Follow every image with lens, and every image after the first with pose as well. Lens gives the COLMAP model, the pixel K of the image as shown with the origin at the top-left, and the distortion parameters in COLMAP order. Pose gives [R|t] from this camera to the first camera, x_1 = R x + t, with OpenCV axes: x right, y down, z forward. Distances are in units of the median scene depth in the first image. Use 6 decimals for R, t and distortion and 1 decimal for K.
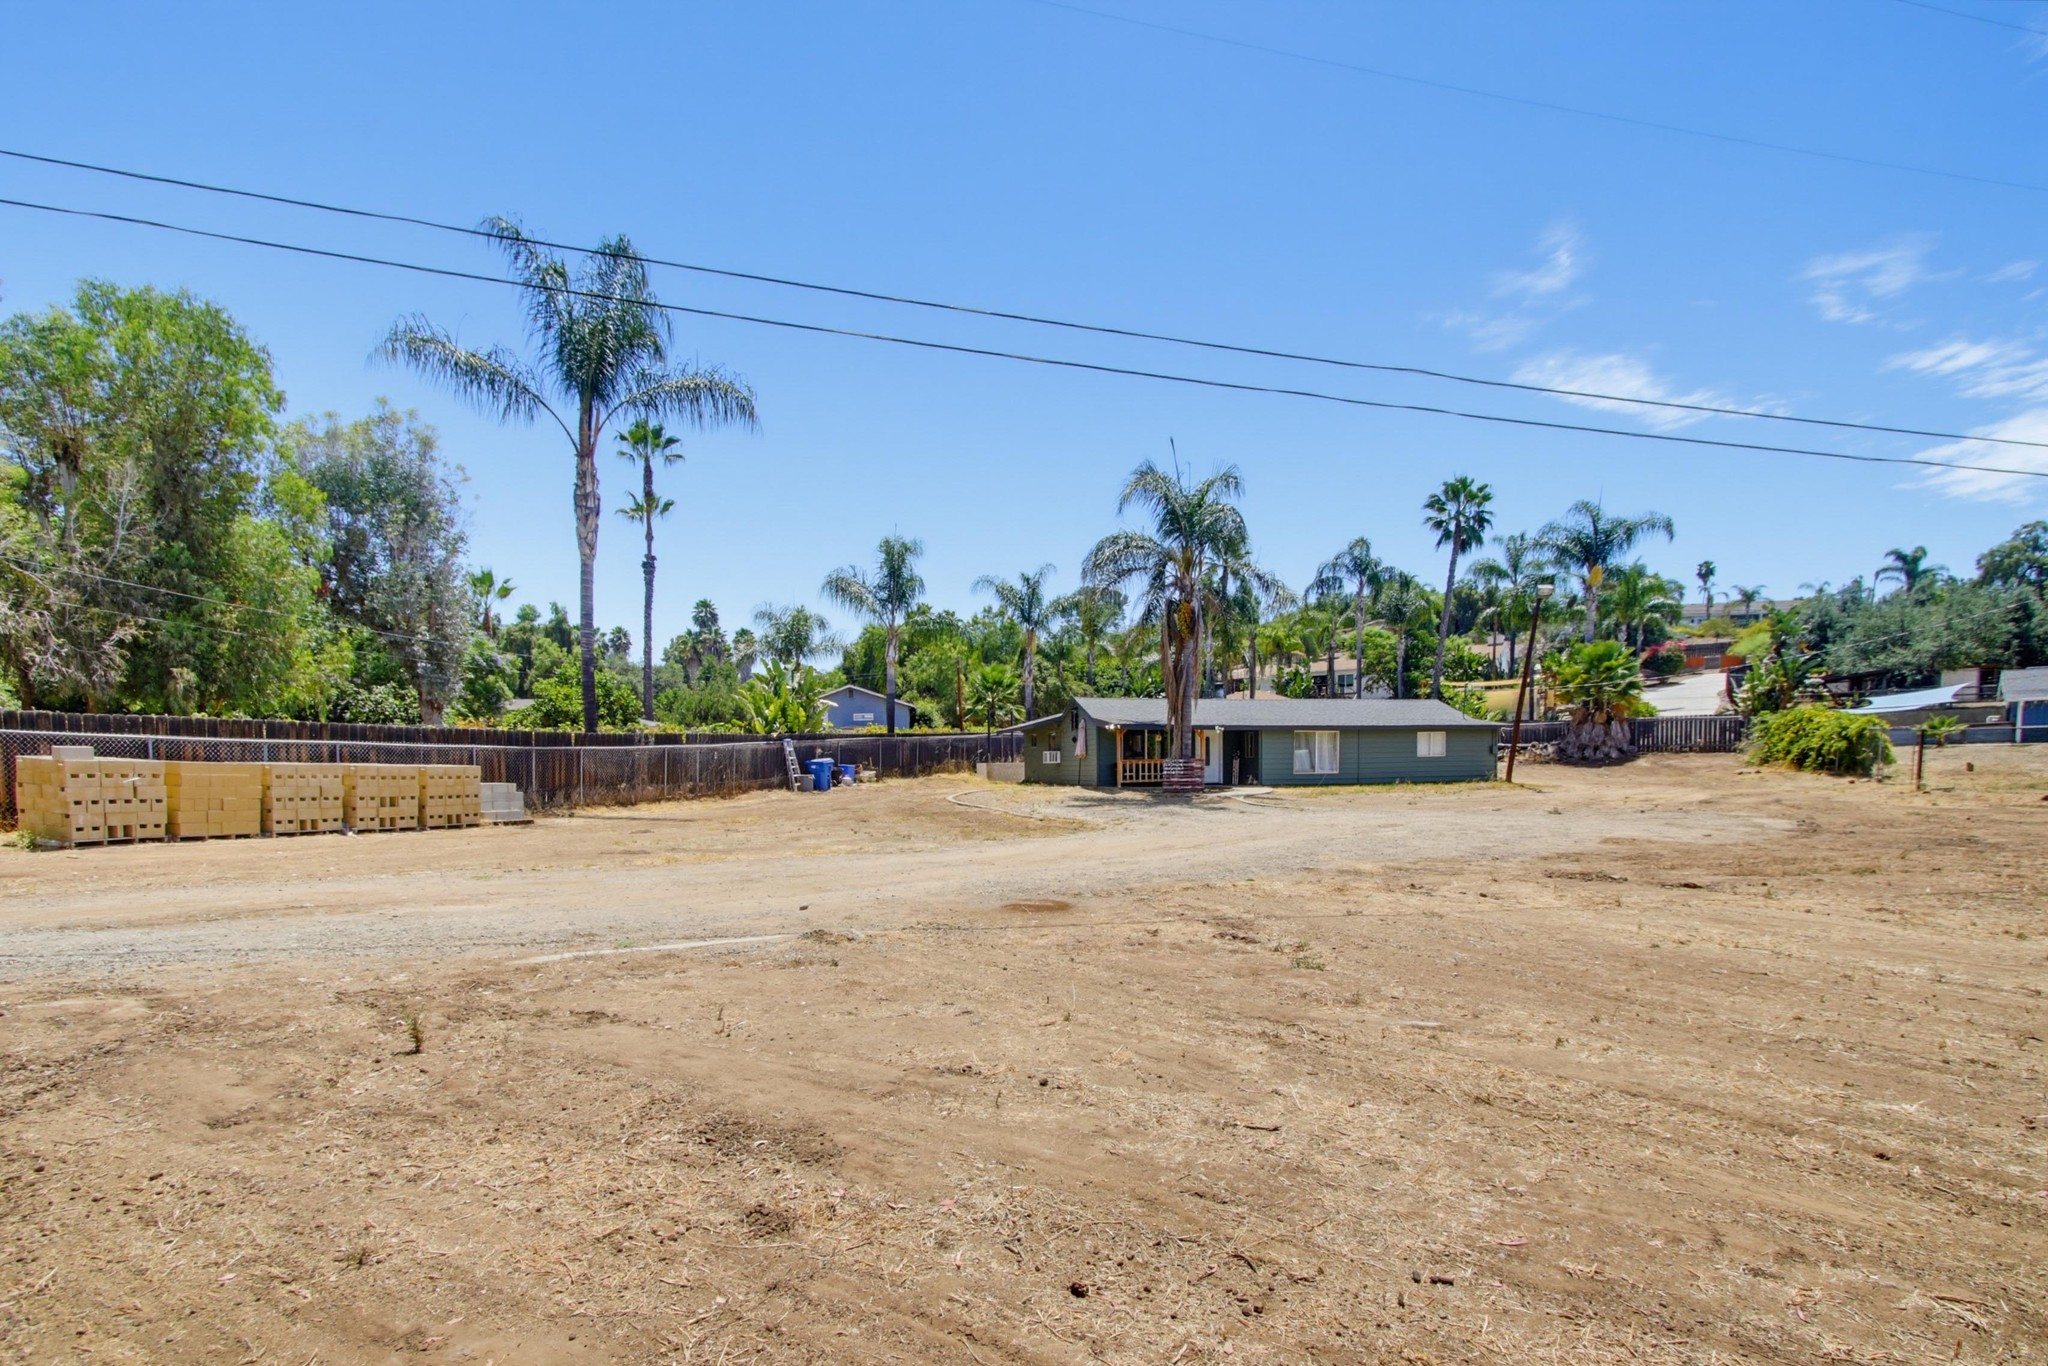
lens RADIAL K [[962.1, 0, 1032.9], [0, 962.1, 850.1], [0, 0, 1]] dist [0.003235, 0.001098]
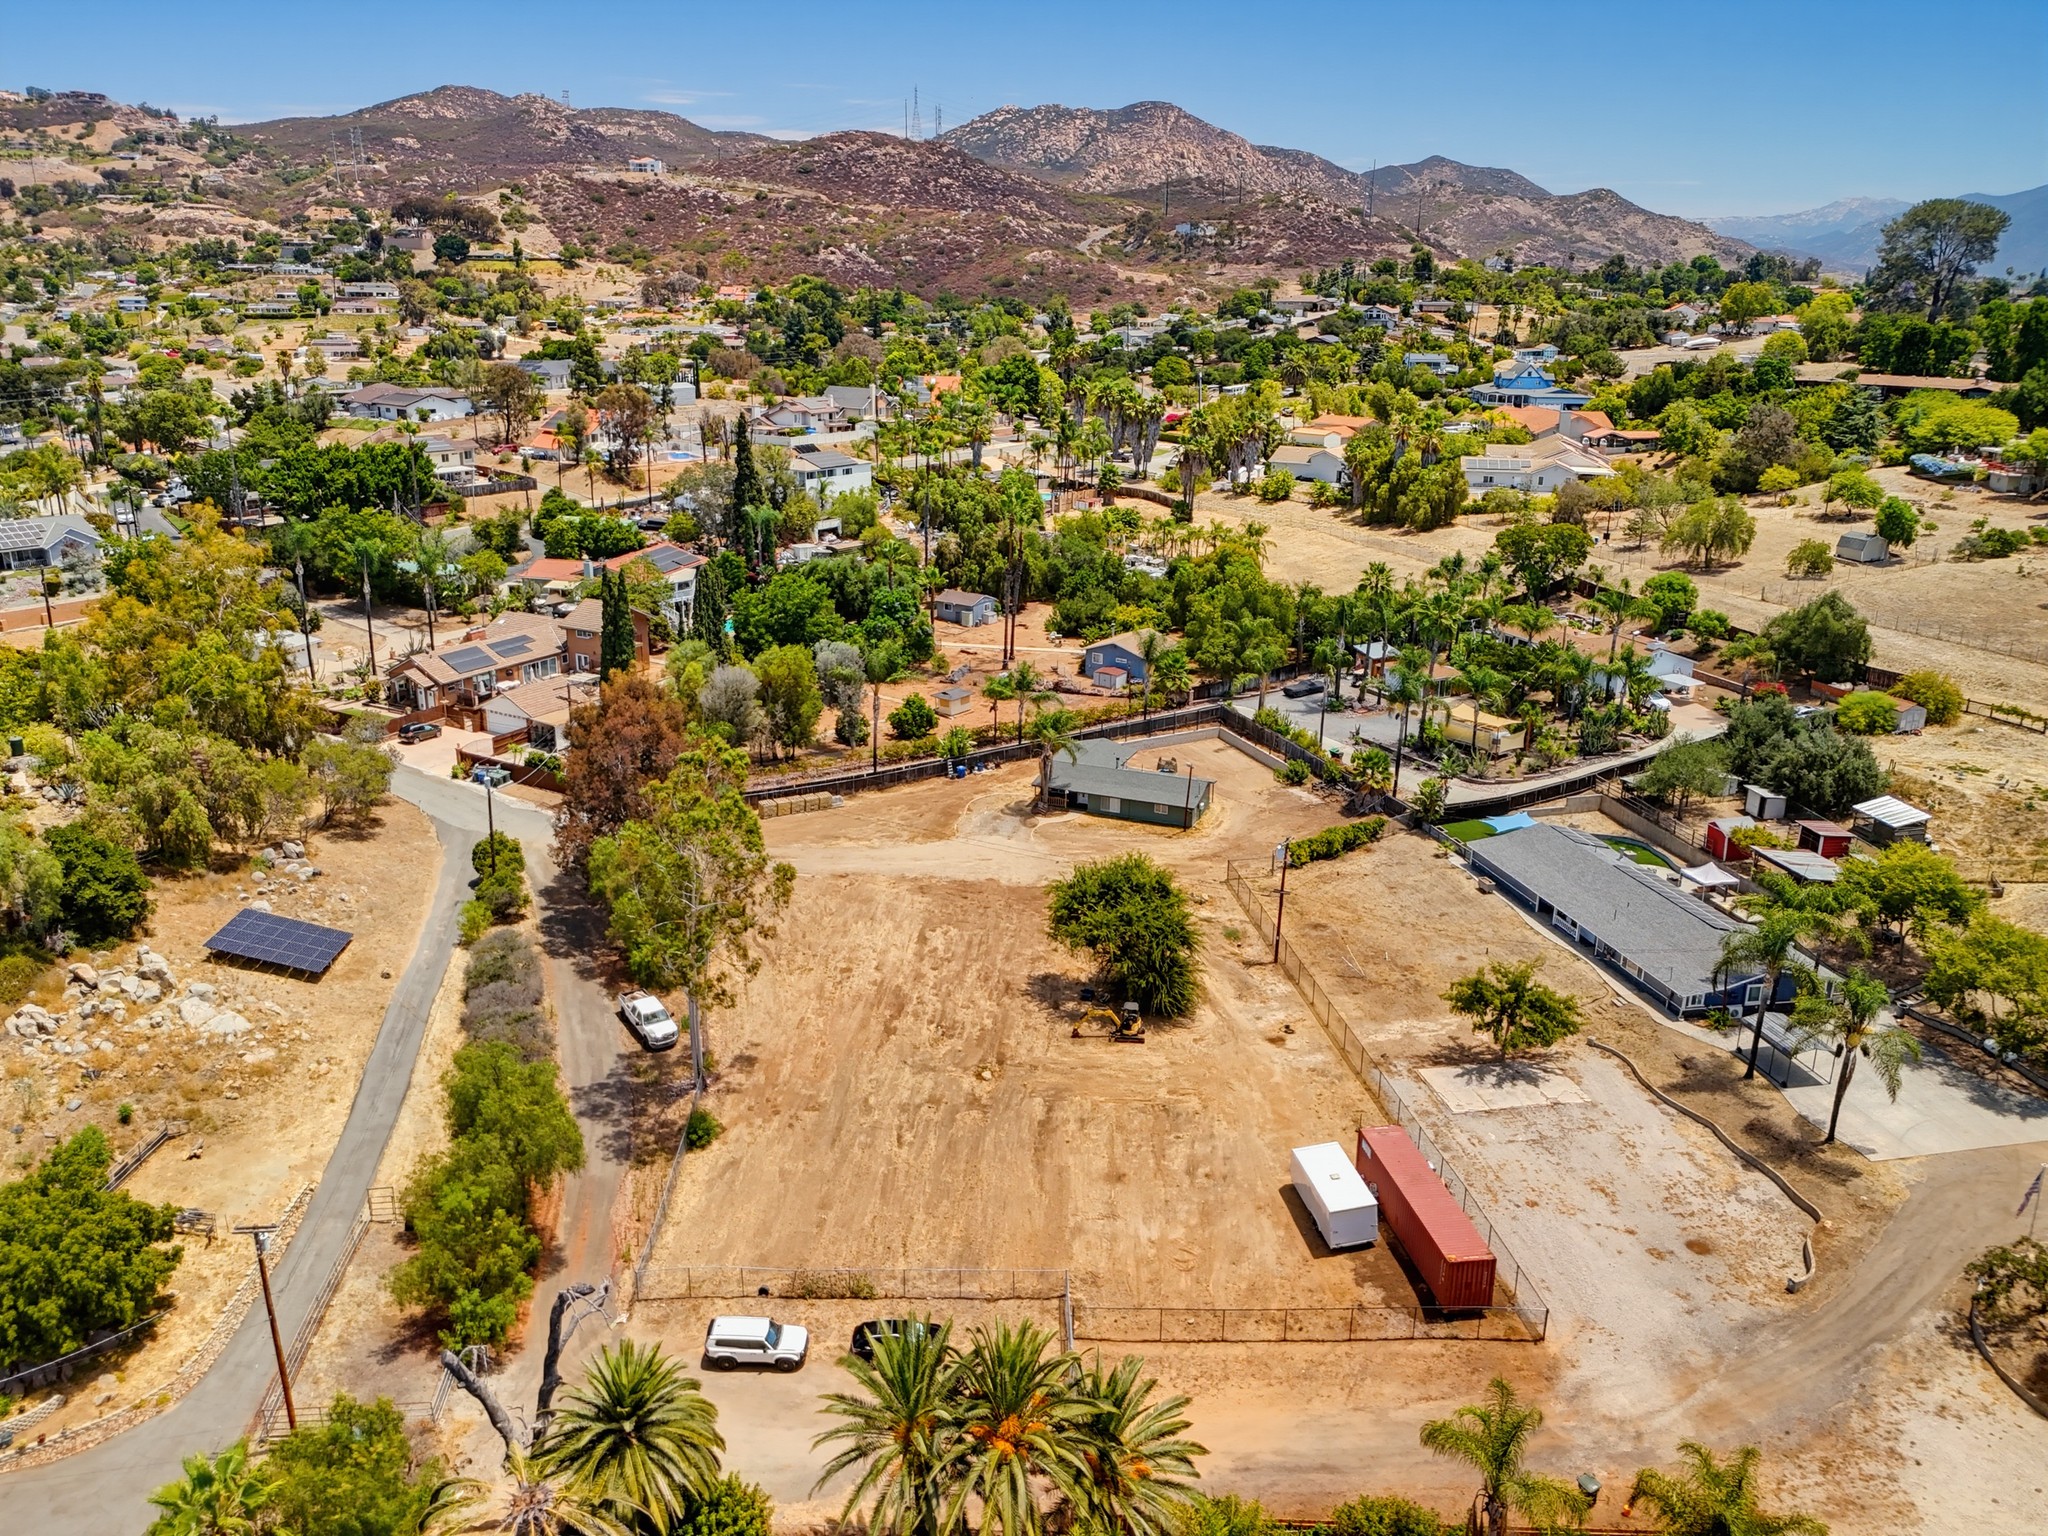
lens RADIAL K [[1552.5, 0, 1024.5], [0, 1552.5, 709.0], [0, 0, 1]] dist [0.088429, -0.075216]
pose [[0.803188, 0.190341, -0.564499, 1.733060], [-0.084664, 0.974436, 0.208102, -0.860650], [0.589679, -0.119352, 0.798770, -1.752229]]
